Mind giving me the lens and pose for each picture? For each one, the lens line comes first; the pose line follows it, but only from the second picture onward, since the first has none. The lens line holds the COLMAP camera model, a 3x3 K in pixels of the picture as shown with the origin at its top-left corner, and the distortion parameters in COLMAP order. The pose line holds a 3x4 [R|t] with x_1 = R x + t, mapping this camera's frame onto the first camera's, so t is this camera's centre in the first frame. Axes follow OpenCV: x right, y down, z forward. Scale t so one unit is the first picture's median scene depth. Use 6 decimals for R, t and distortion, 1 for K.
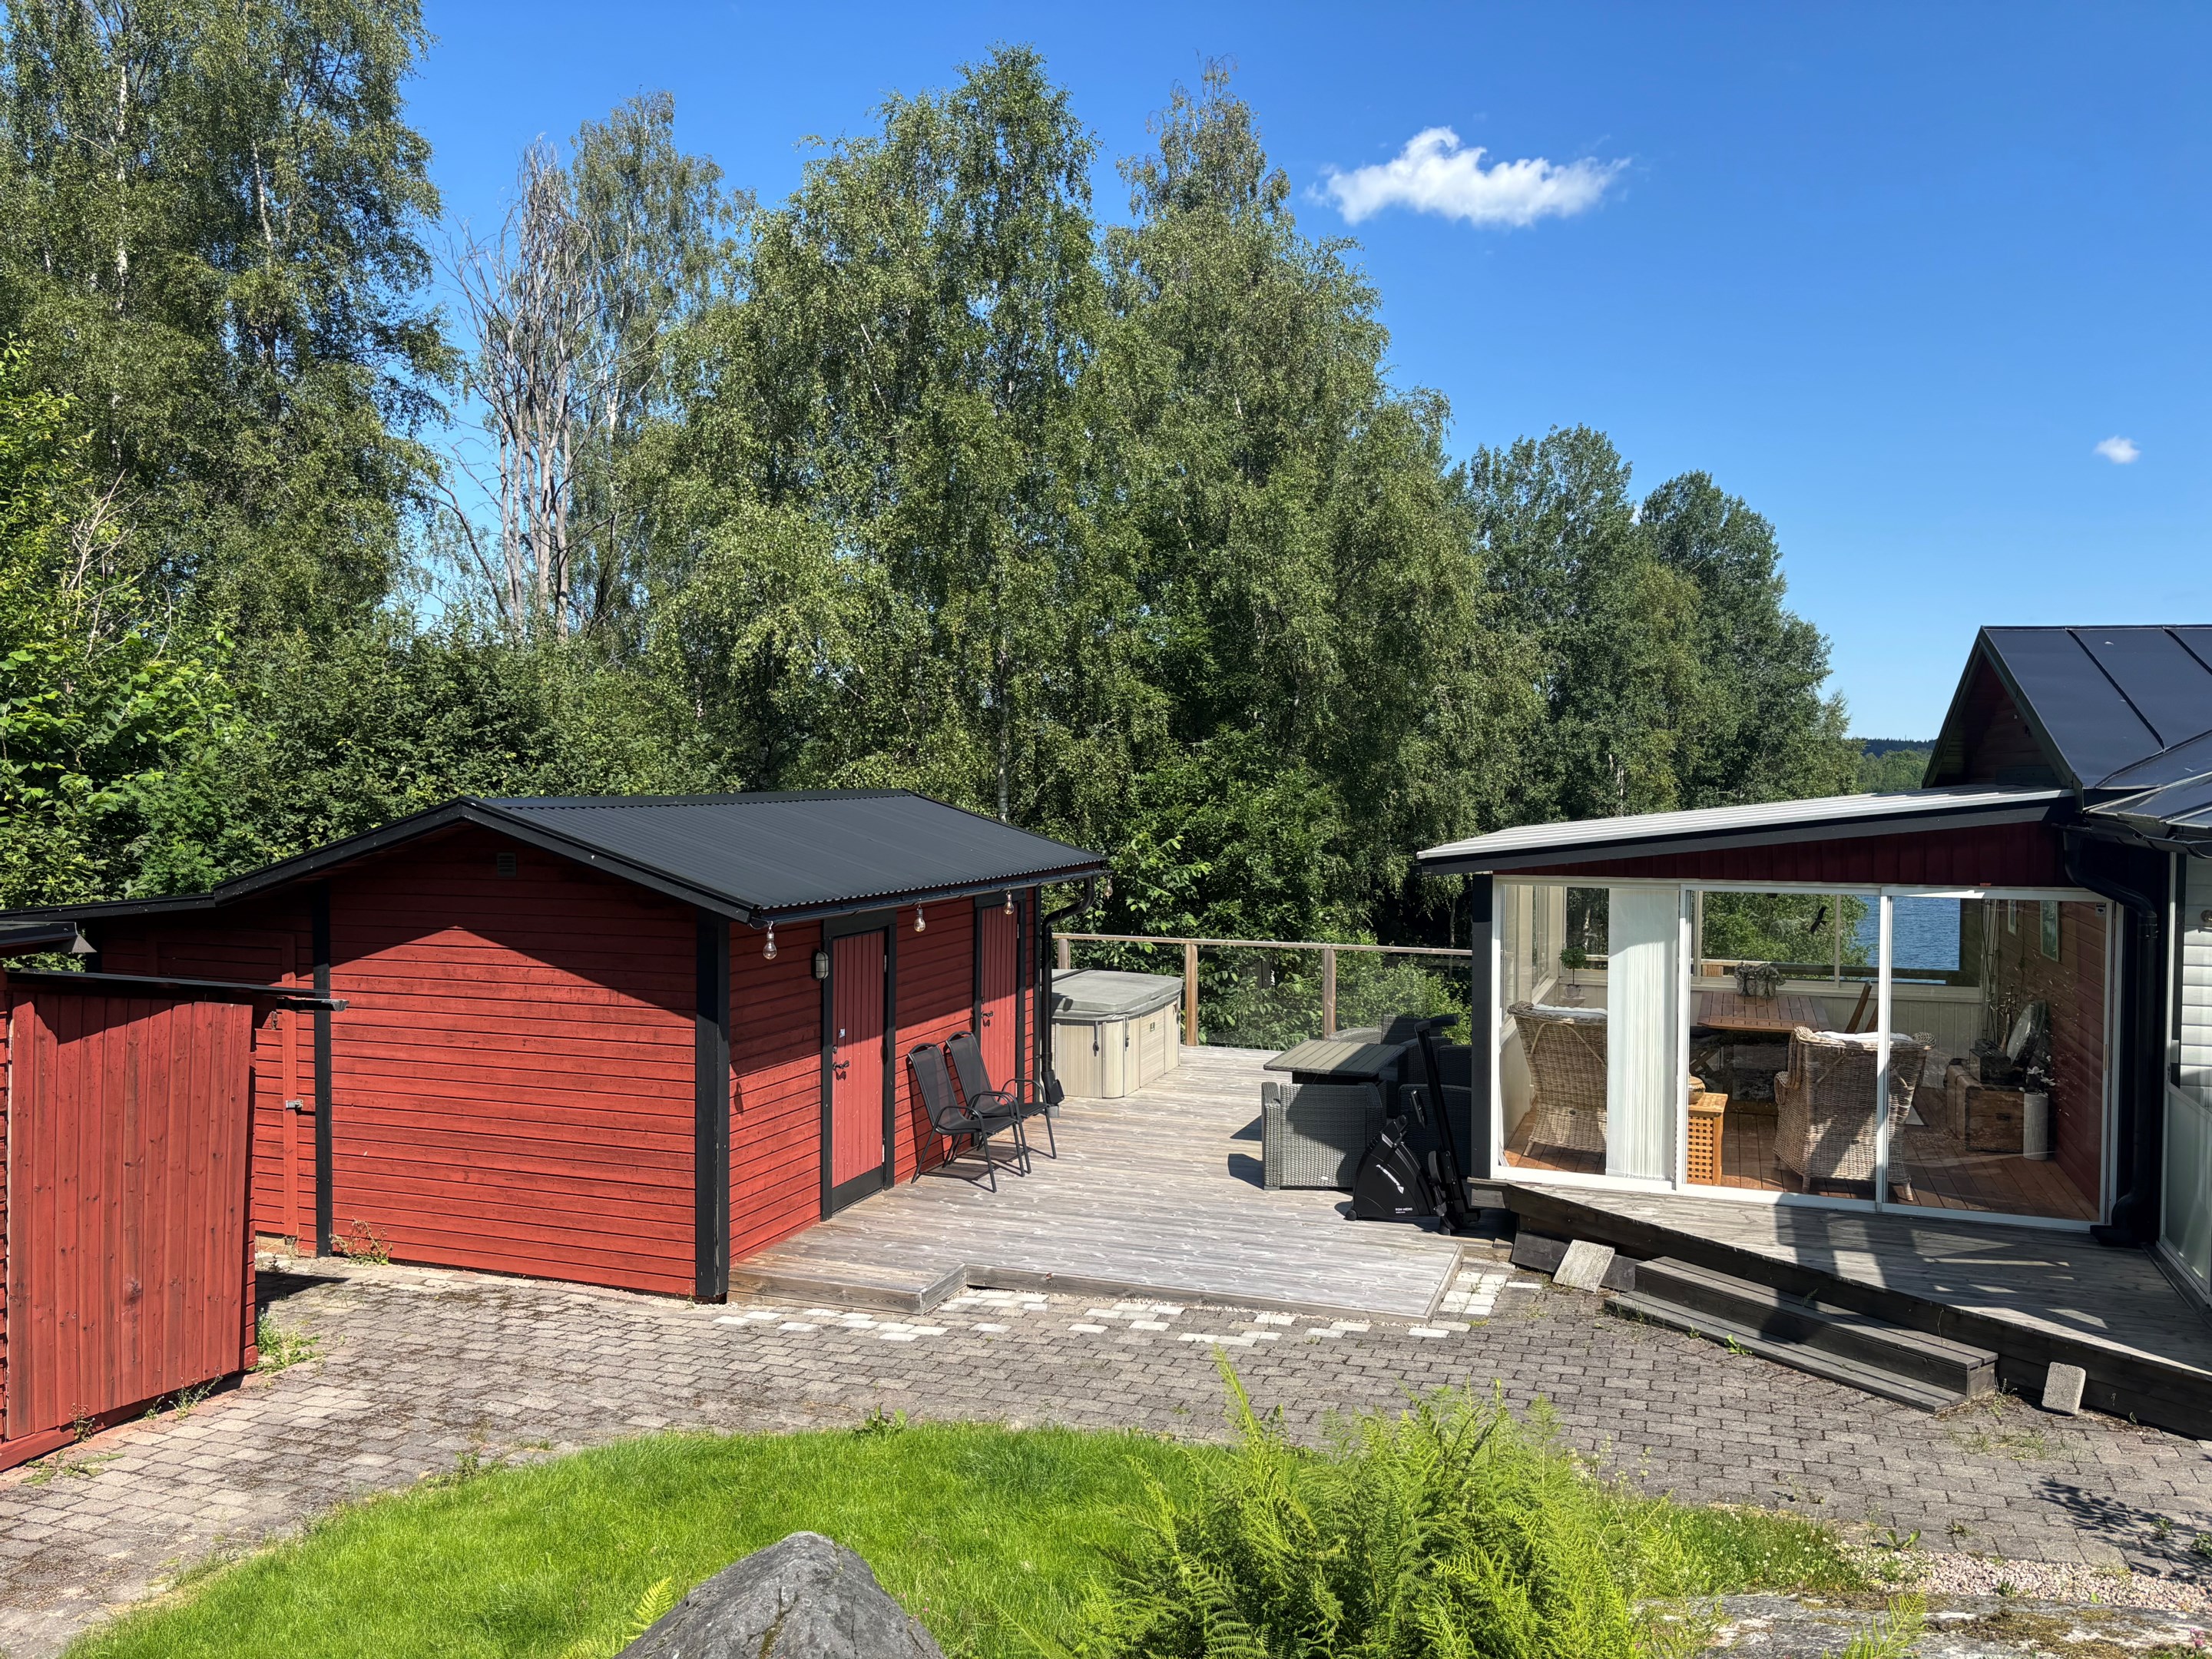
lens RADIAL K [[1657.9, 0, 1009.7], [0, 1657.9, 819.9], [0, 0, 1]] dist [0.082306, -0.003294]
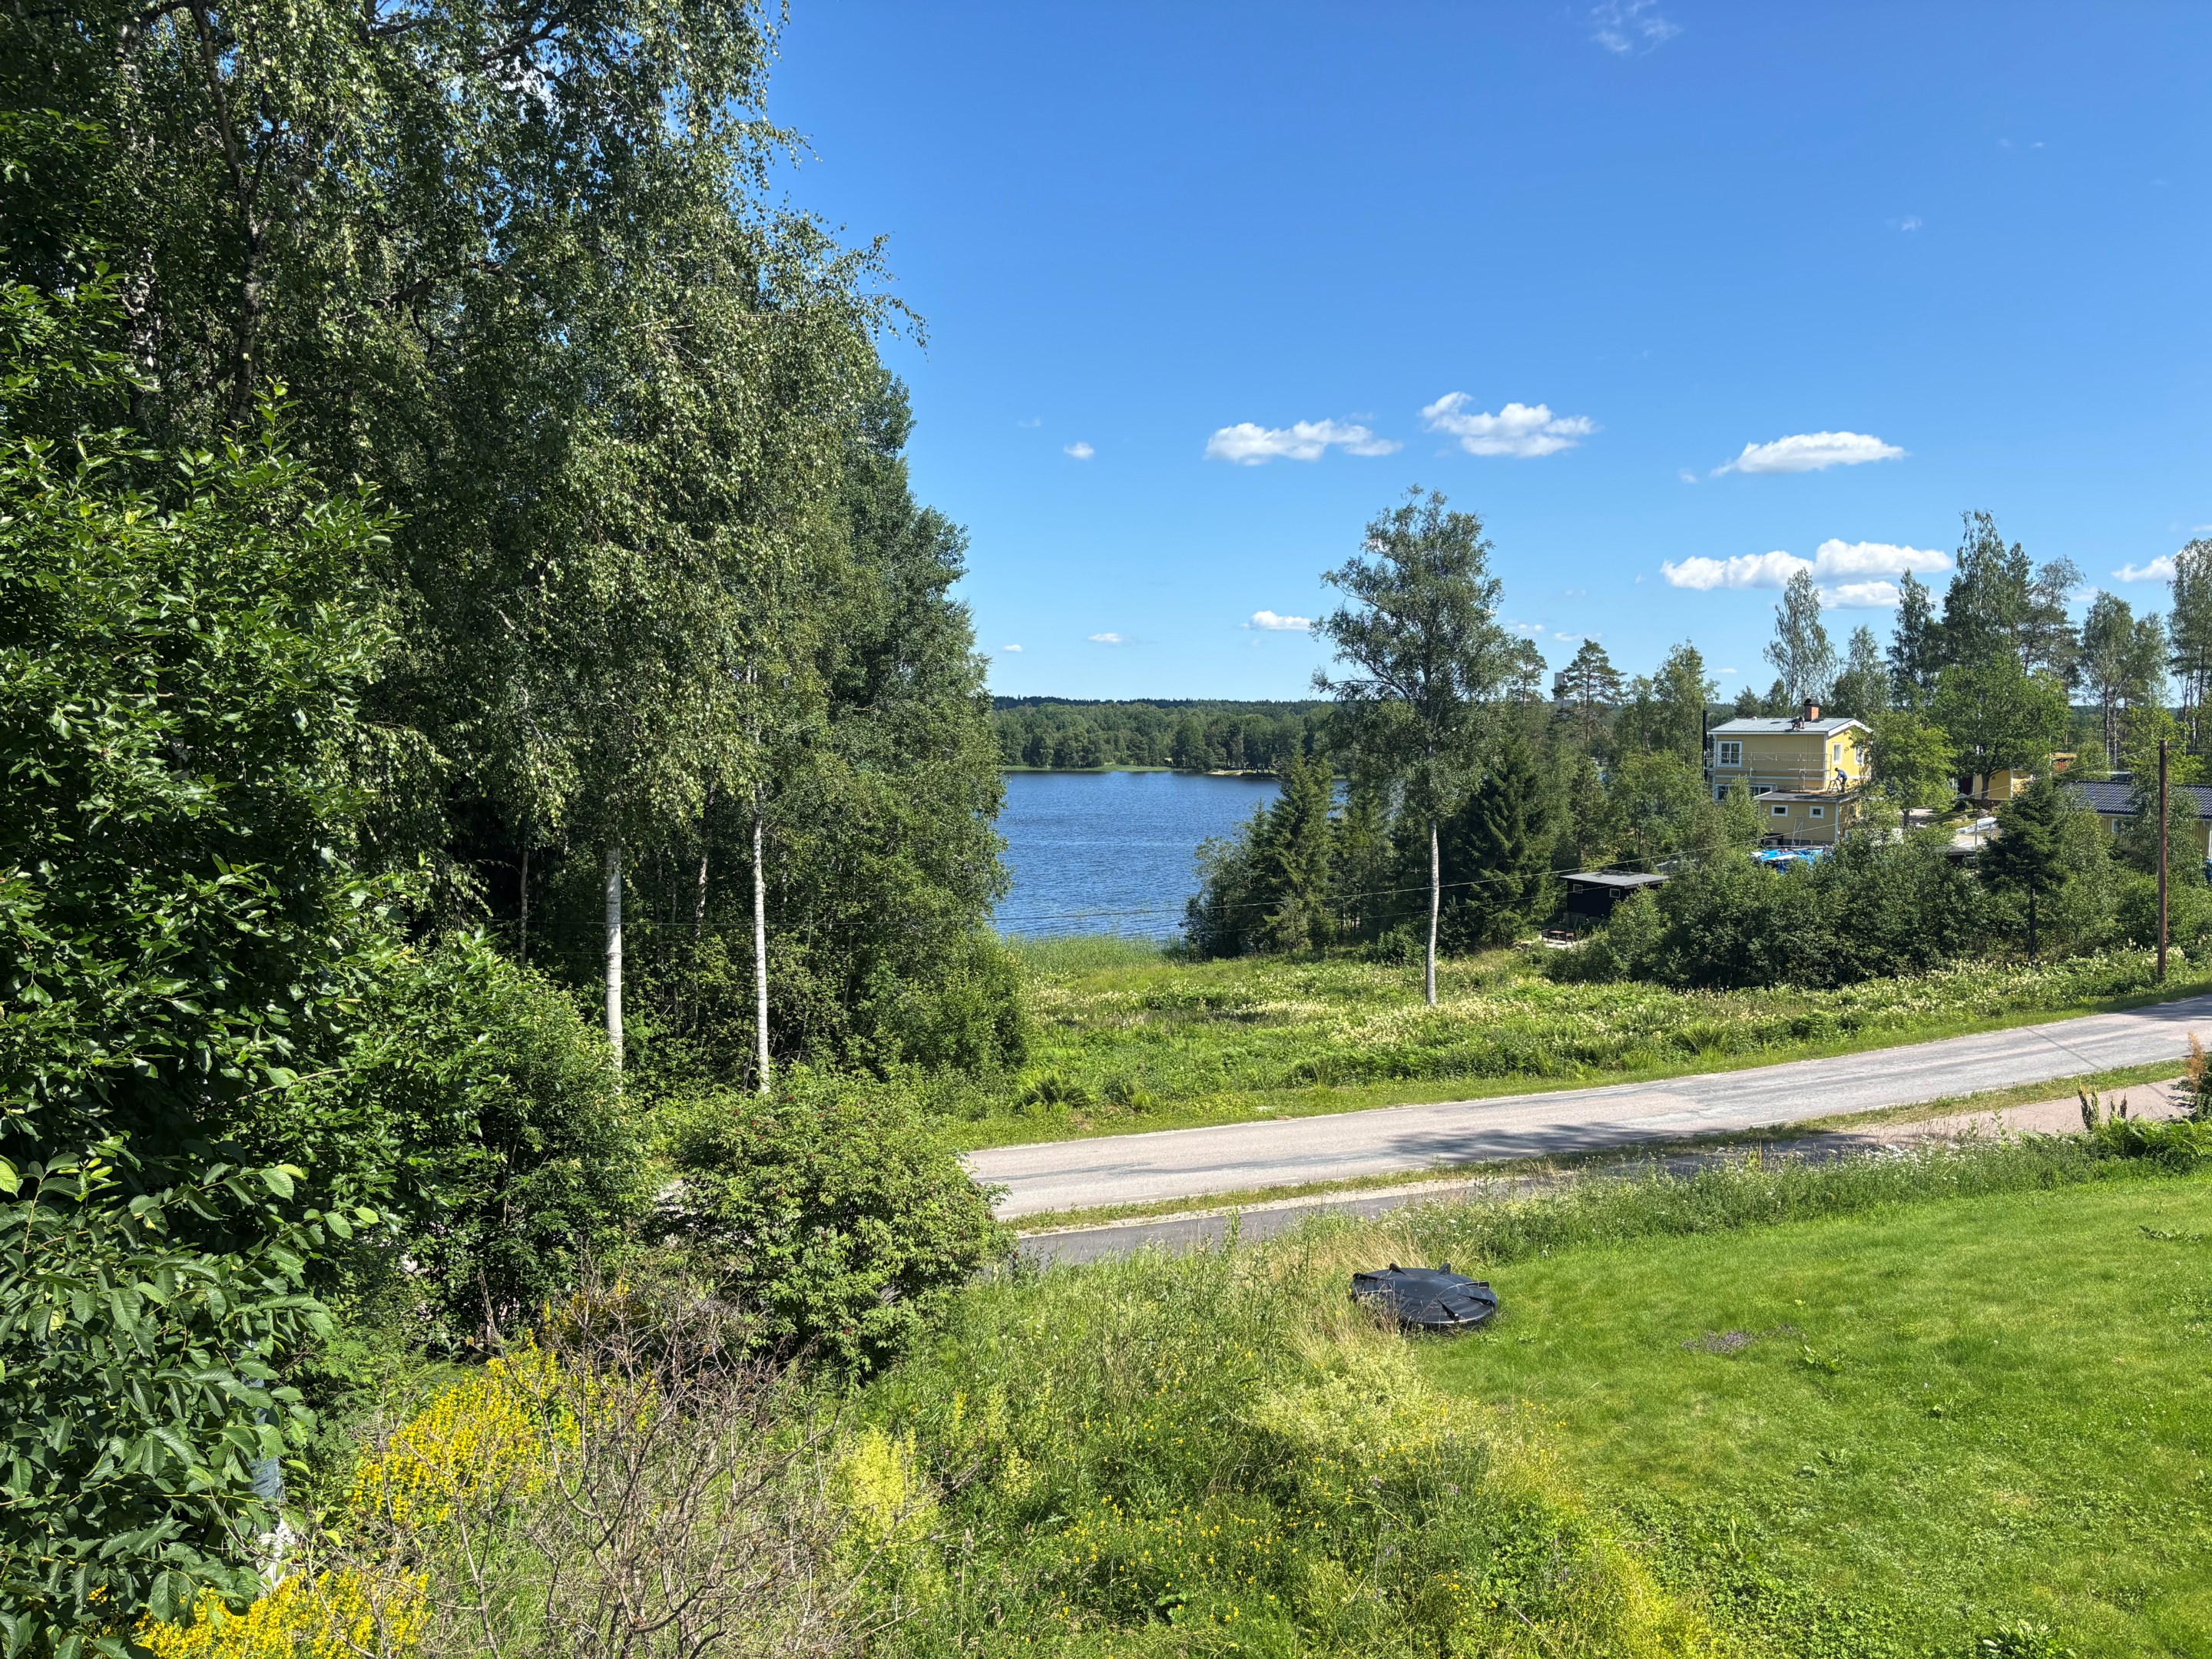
lens RADIAL K [[1596.8, 0, 1102.5], [0, 1596.8, 845.7], [0, 0, 1]] dist [0.008937, -0.006980]
pose [[0.804614, -0.036890, 0.592652, 0.118249], [0.010425, 0.998792, 0.048017, 0.032578], [-0.593707, -0.032457, 0.804026, 0.655917]]
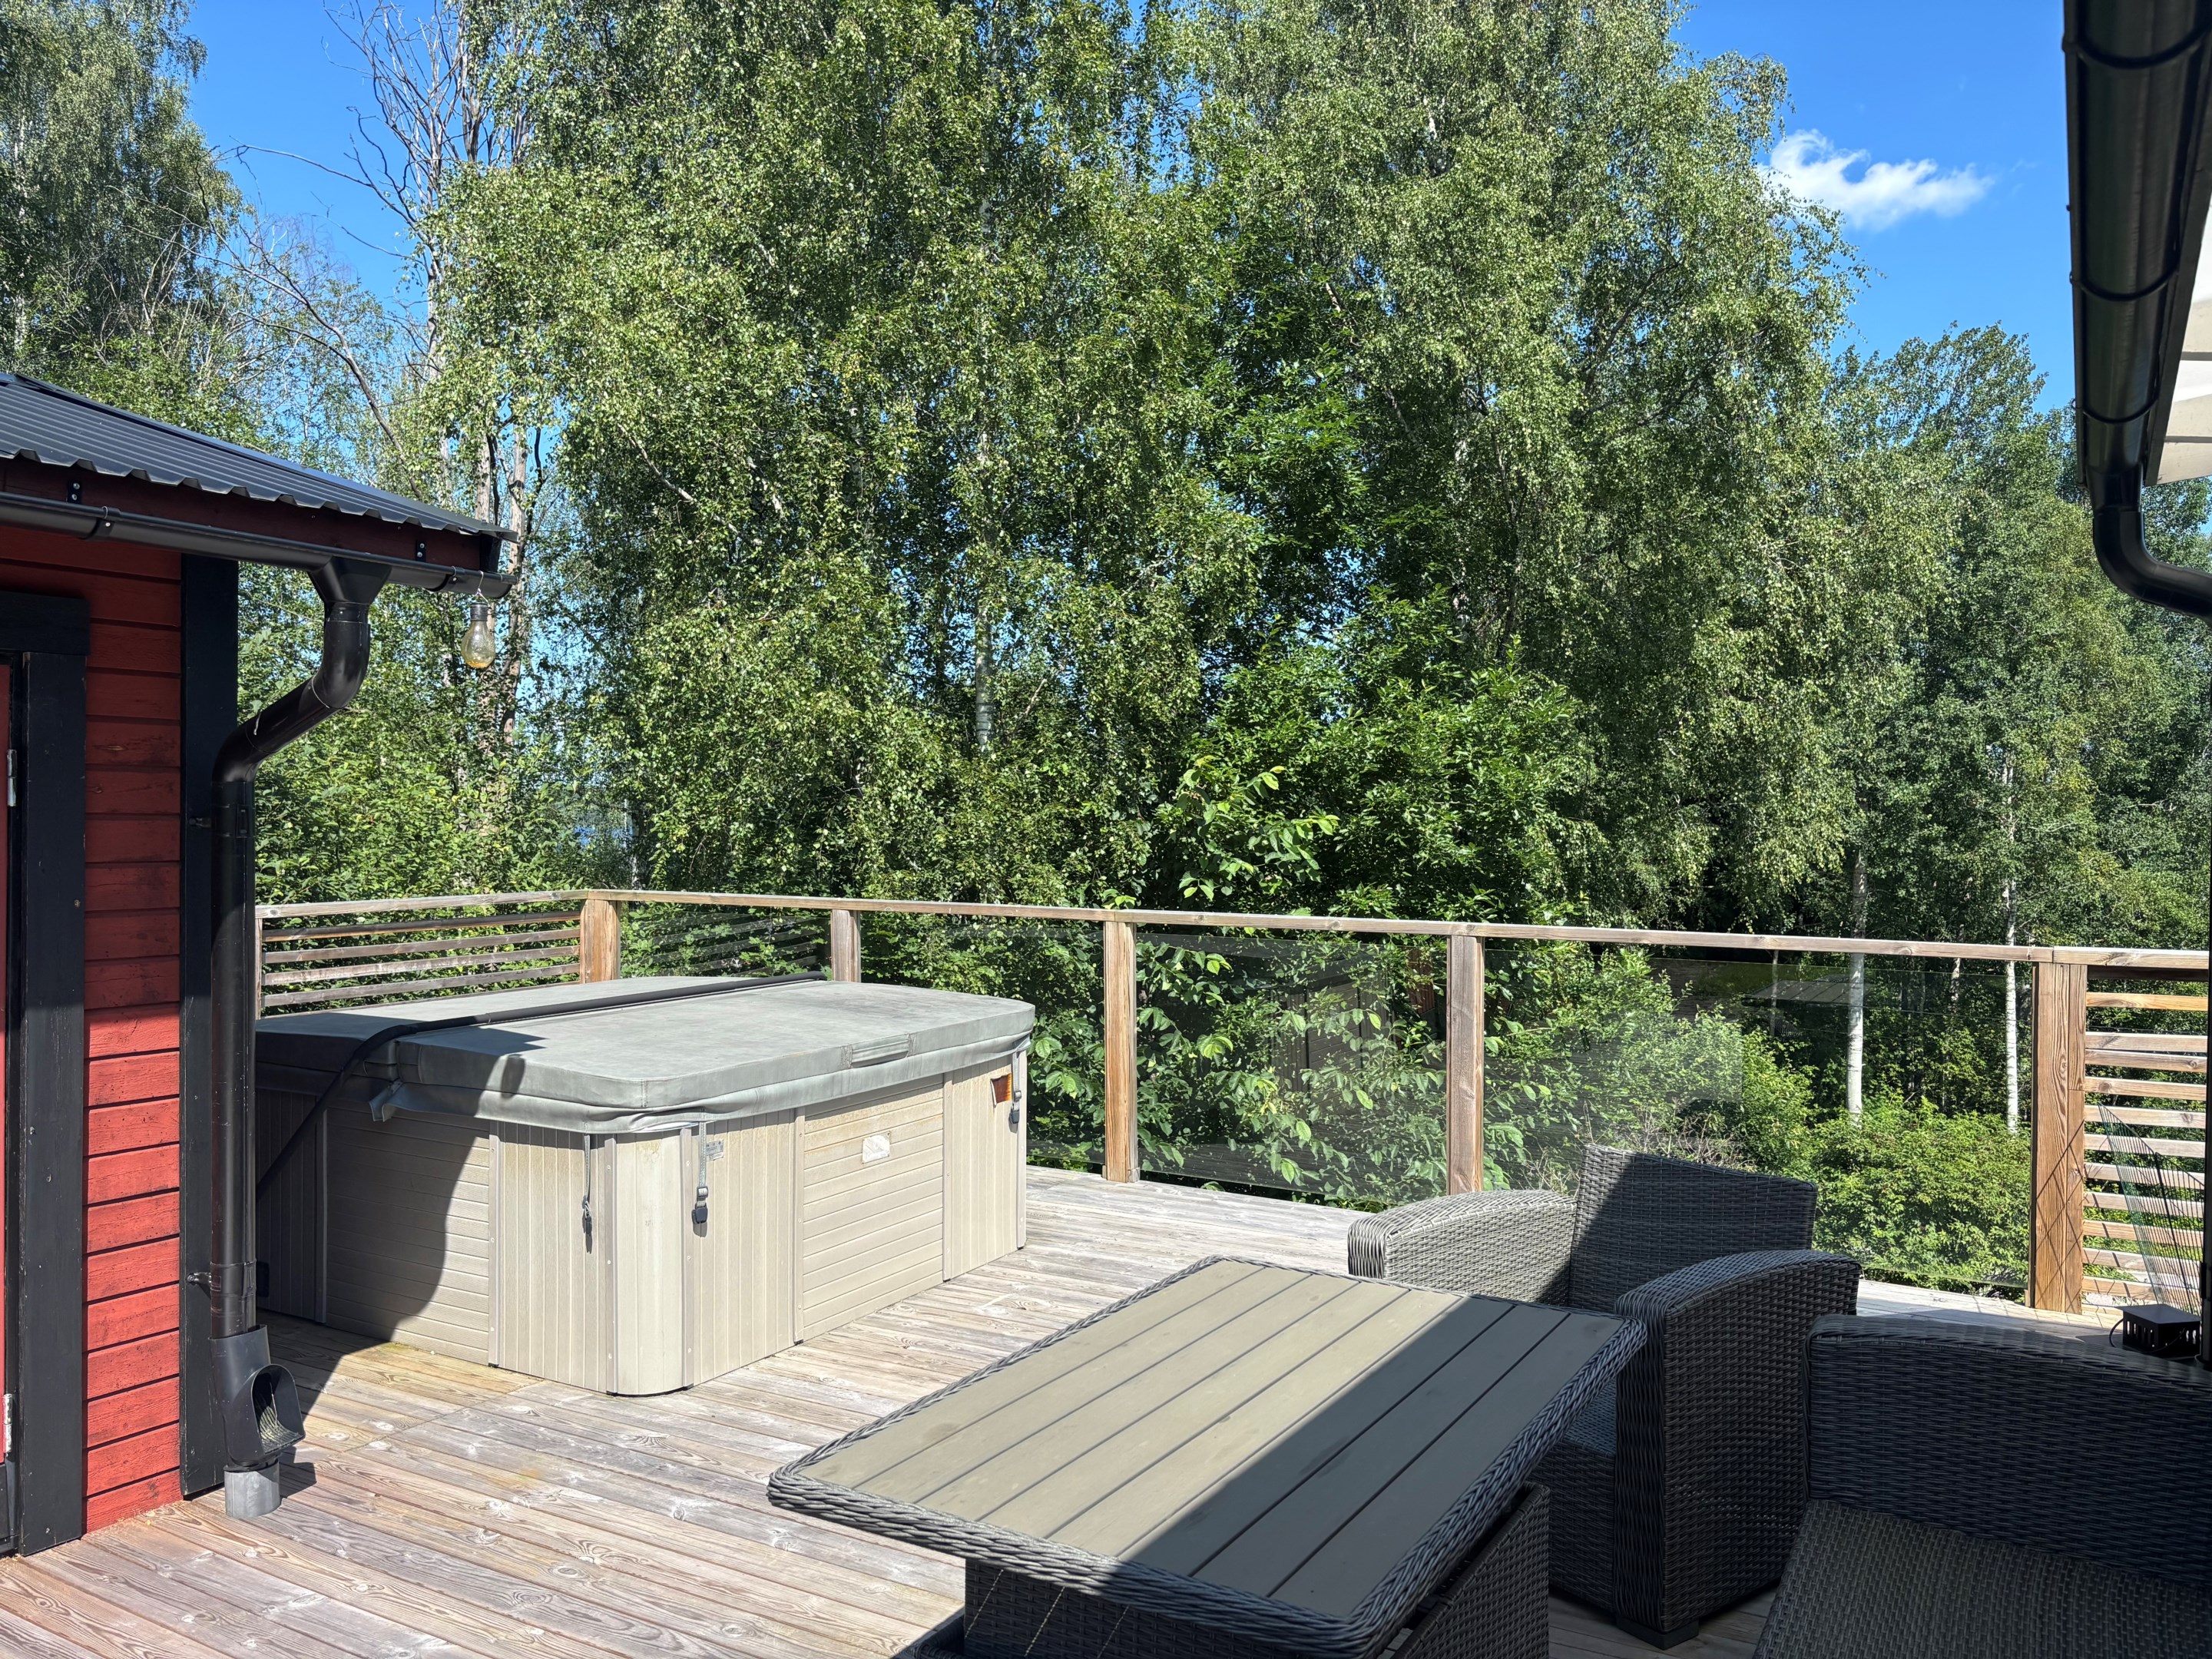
lens RADIAL K [[1604.9, 0, 1118.4], [0, 1604.9, 850.9], [0, 0, 1]] dist [0.084651, -0.126756]
pose [[0.991507, 0.007414, -0.129842, 0.110754], [-0.009208, 0.999870, -0.013222, 0.042632], [0.129727, 0.014305, 0.991446, 0.422443]]
